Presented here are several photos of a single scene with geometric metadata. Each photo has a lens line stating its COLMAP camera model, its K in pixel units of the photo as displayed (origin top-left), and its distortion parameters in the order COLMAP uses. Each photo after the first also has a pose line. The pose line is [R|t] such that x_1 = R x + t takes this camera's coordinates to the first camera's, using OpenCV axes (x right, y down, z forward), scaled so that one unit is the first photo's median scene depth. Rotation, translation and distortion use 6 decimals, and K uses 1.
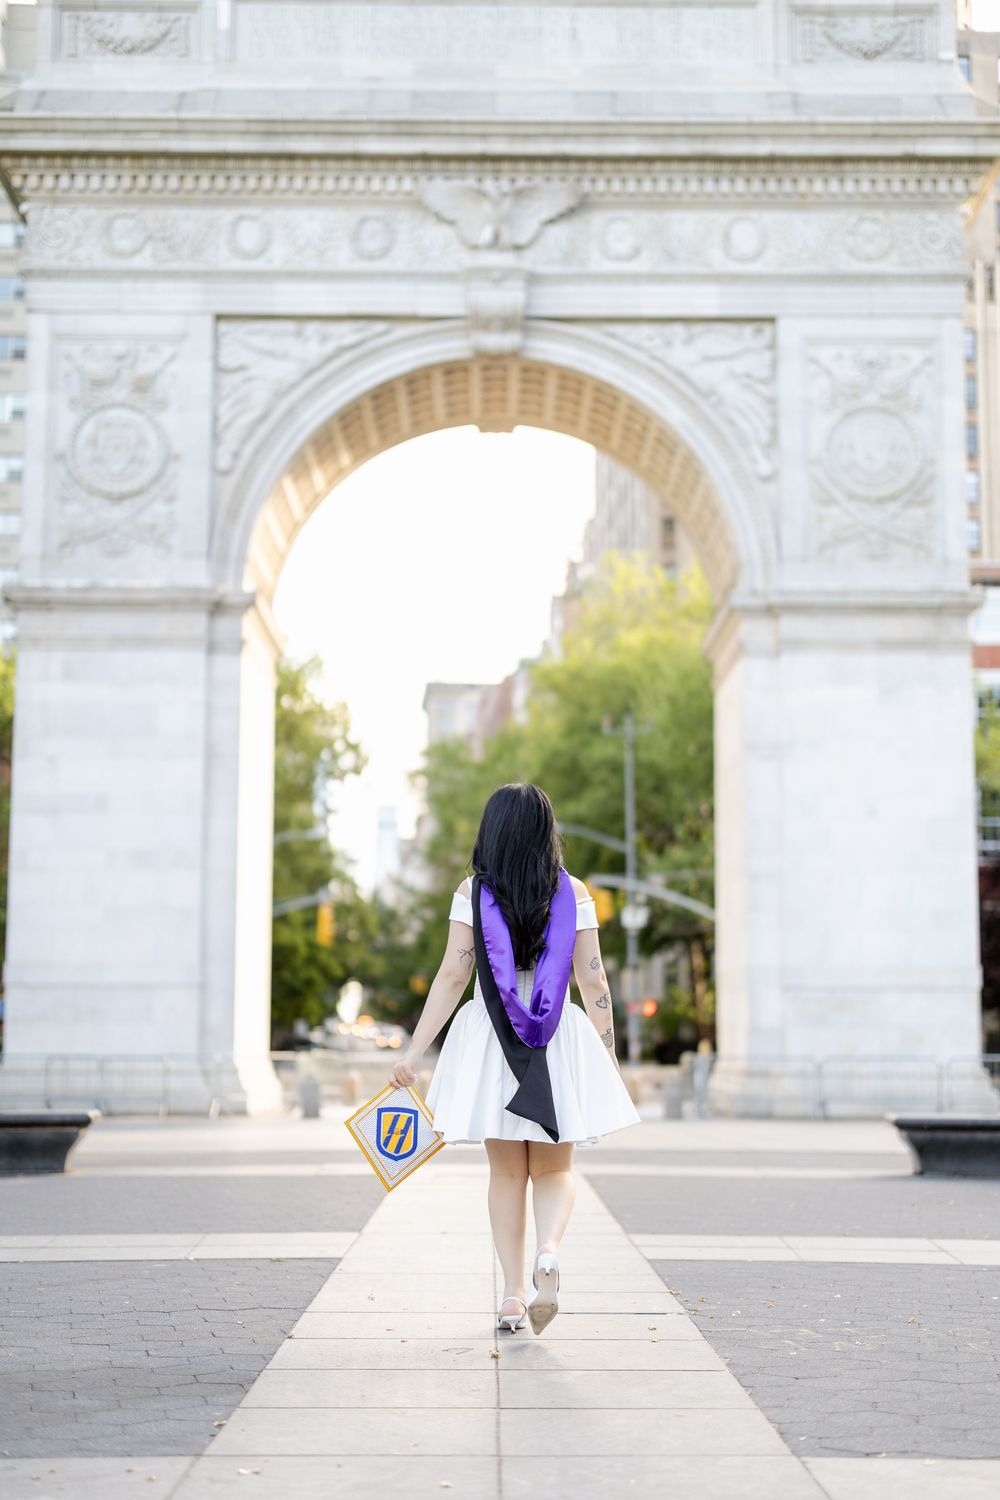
lens RADIAL K [[2086.0, 0, 500.0], [0, 2086.0, 750.0], [0, 0, 1]] dist [0.002010, 0.043119]
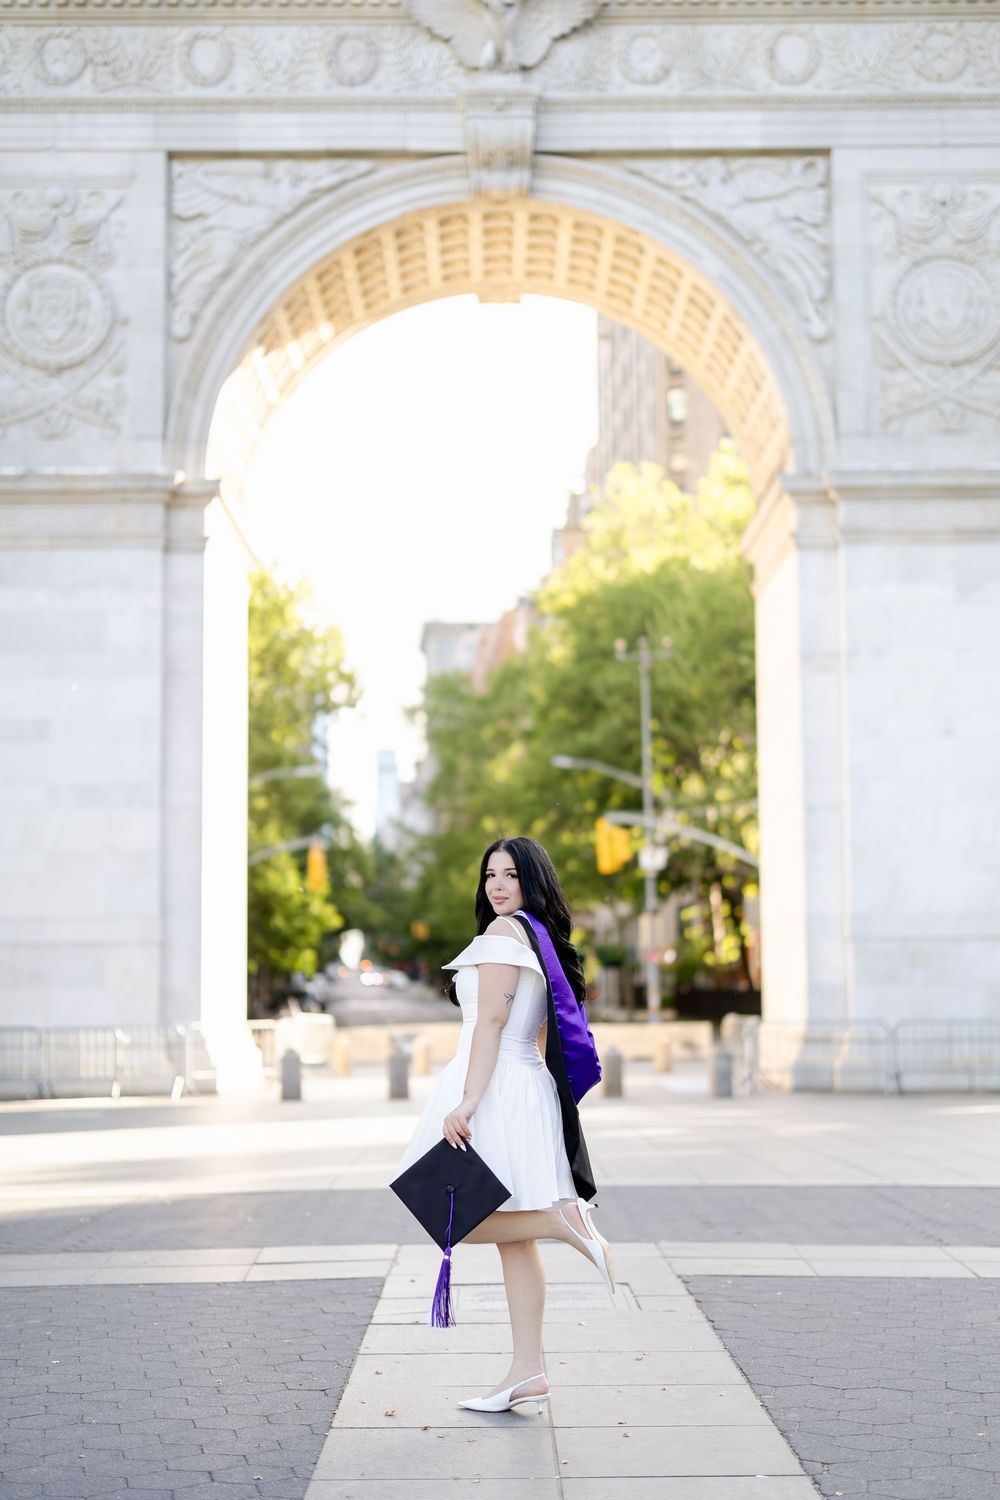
lens RADIAL K [[2086.0, 0, 500.0], [0, 2086.0, 750.0], [0, 0, 1]] dist [0.002010, 0.043119]
pose [[0.999947, -0.010262, -0.000039, -0.004322], [0.010259, 0.999577, 0.027214, 0.012076], [-0.000240, -0.027213, 0.999630, 0.146466]]
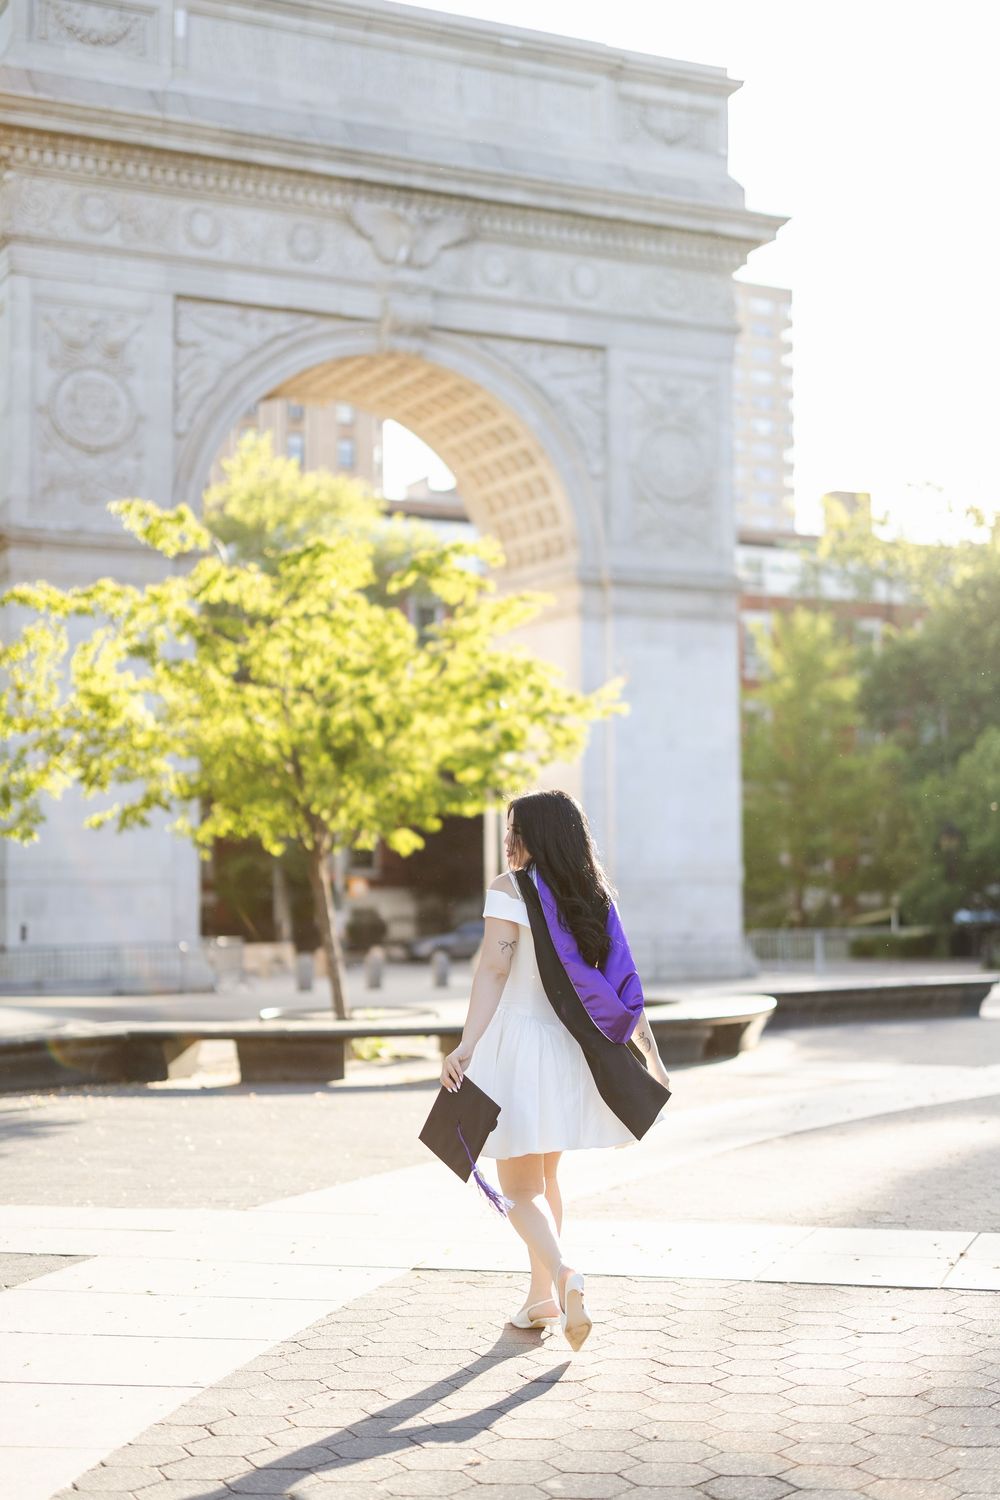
lens RADIAL K [[2086.0, 0, 500.0], [0, 2086.0, 750.0], [0, 0, 1]] dist [0.002010, 0.043119]
pose [[0.903511, 0.020726, 0.428064, -0.457066], [-0.046222, 0.997716, 0.049253, -0.025180], [-0.426066, -0.064287, 0.902405, -0.116941]]
